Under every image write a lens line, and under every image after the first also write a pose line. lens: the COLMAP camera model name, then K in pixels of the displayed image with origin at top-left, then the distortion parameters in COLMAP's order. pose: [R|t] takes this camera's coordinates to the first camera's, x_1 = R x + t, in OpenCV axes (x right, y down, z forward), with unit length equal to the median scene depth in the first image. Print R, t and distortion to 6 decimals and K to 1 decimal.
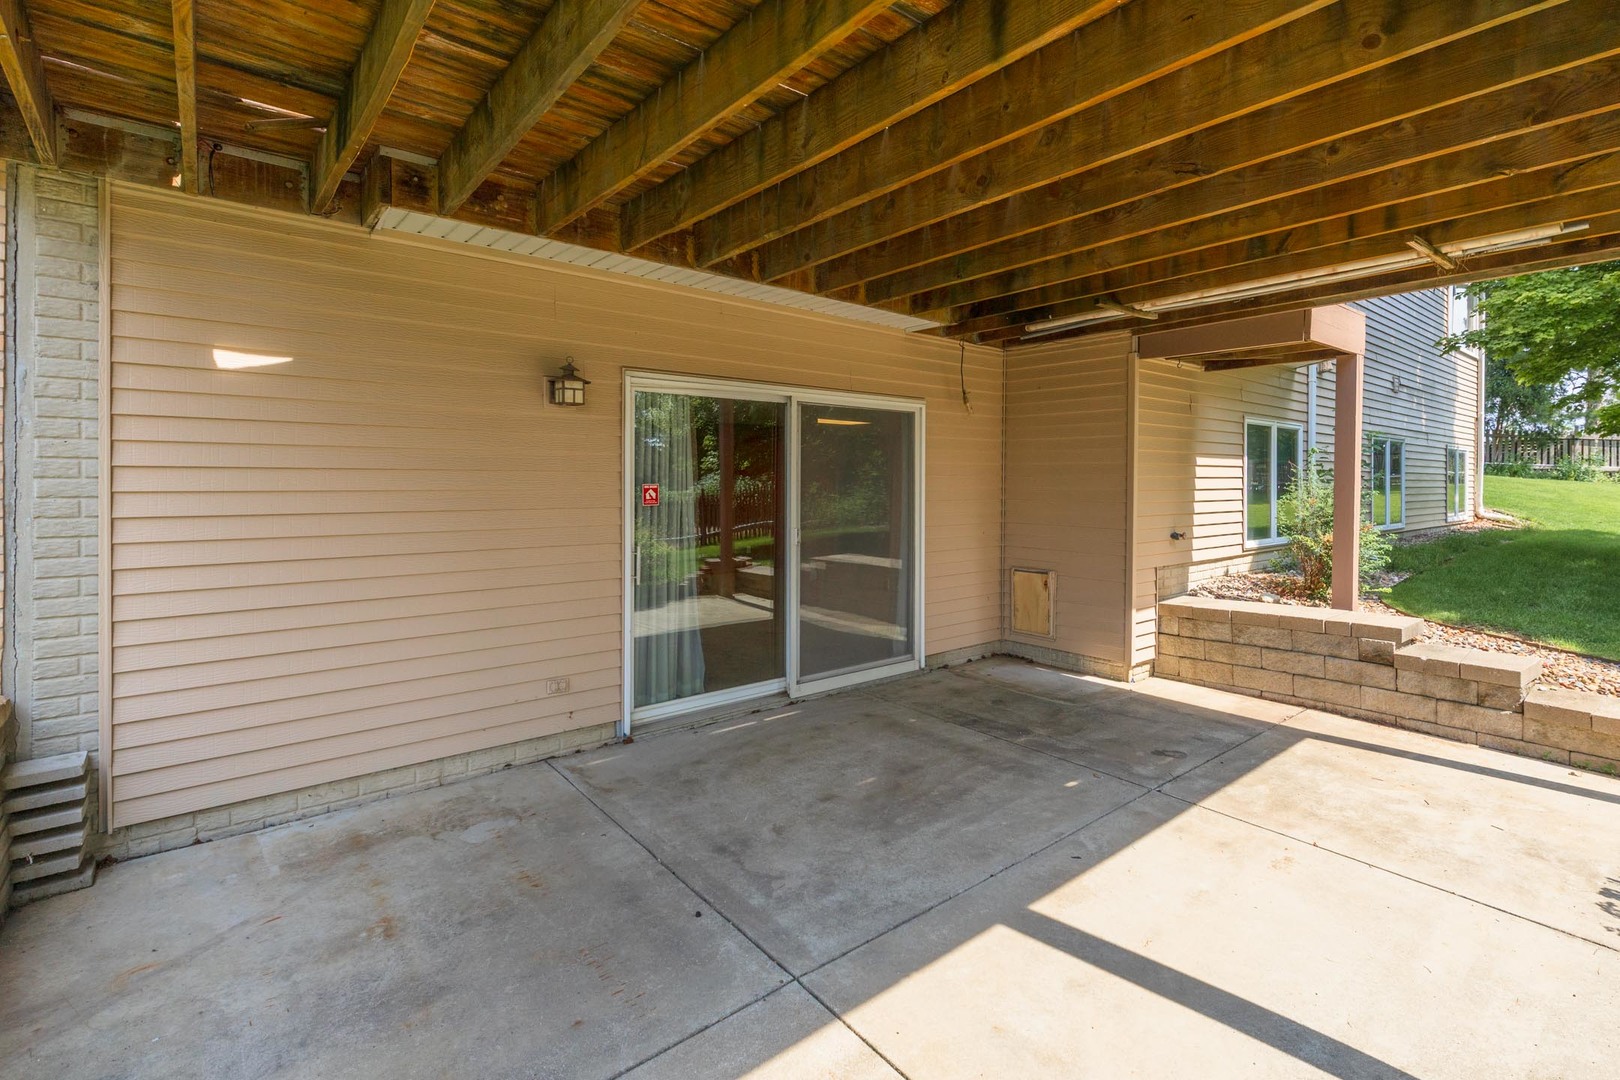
lens RADIAL K [[740.0, 0, 825.3], [0, 740.0, 478.5], [0, 0, 1]] dist [0.000246, 0.000112]
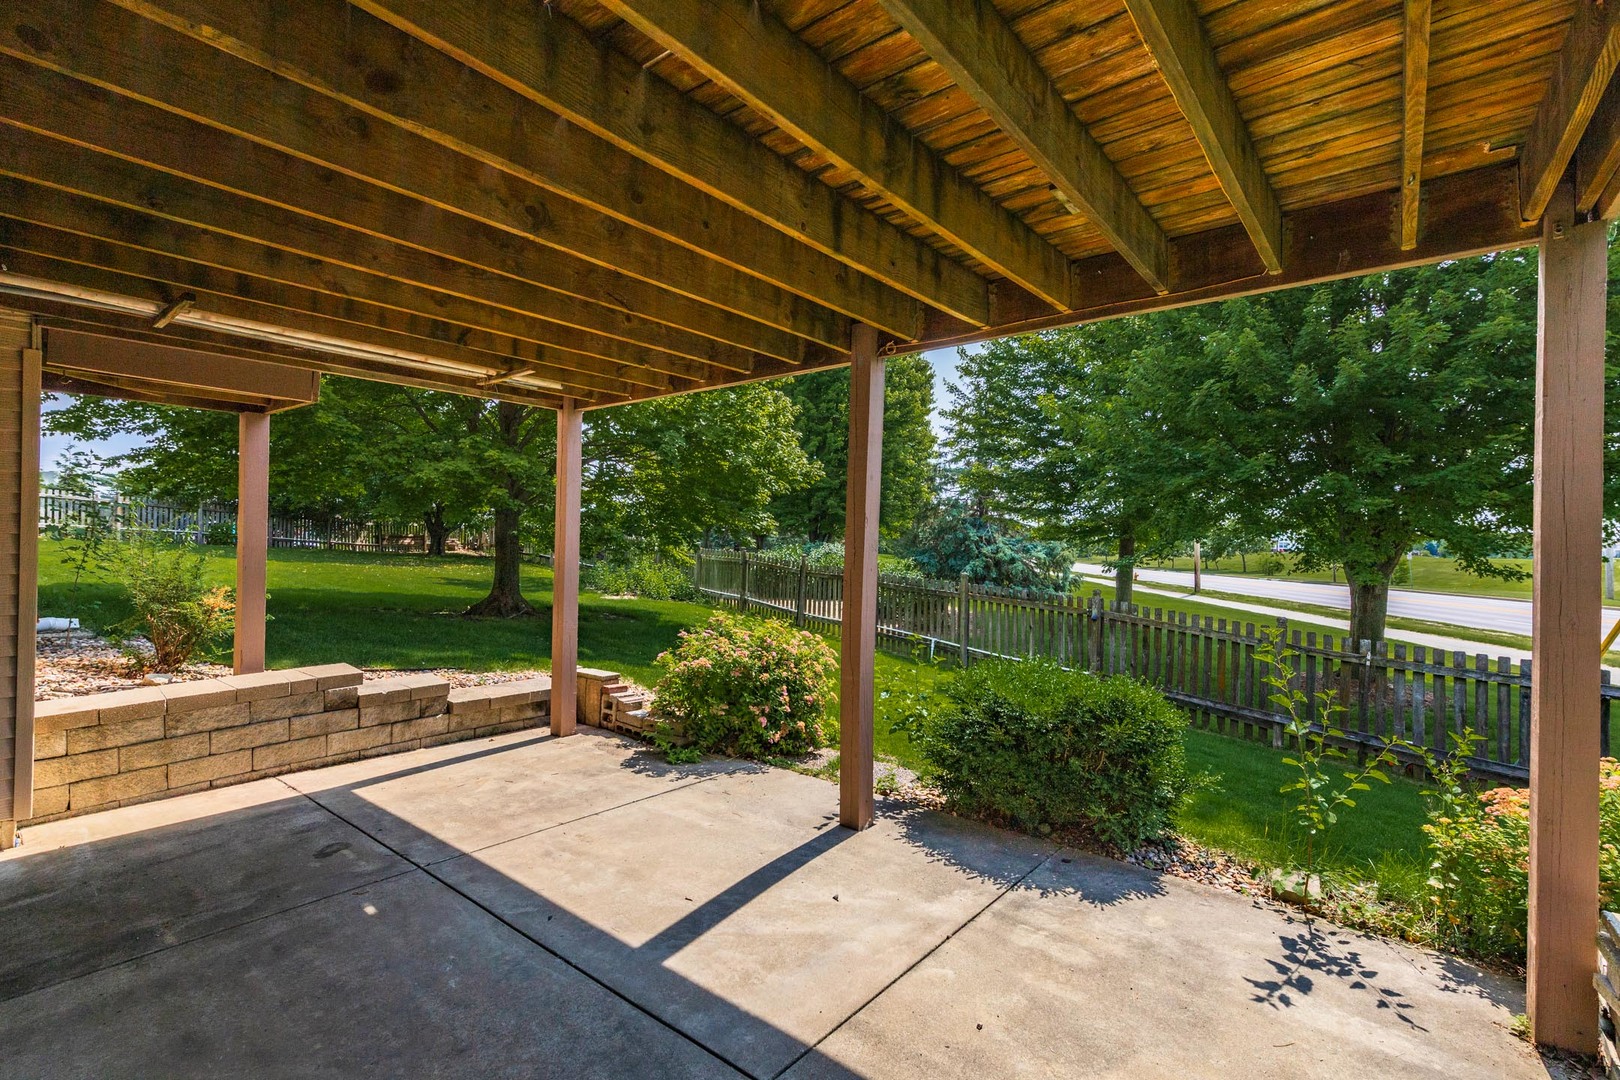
lens RADIAL K [[740.0, 0, 812.3], [0, 740.0, 541.8], [0, 0, 1]] dist [0.000246, 0.000112]
pose [[-0.202916, -0.004525, 0.979186, -0.562791], [-0.015997, 0.999871, 0.001305, -0.012339], [-0.979065, -0.015400, -0.202963, 0.657507]]
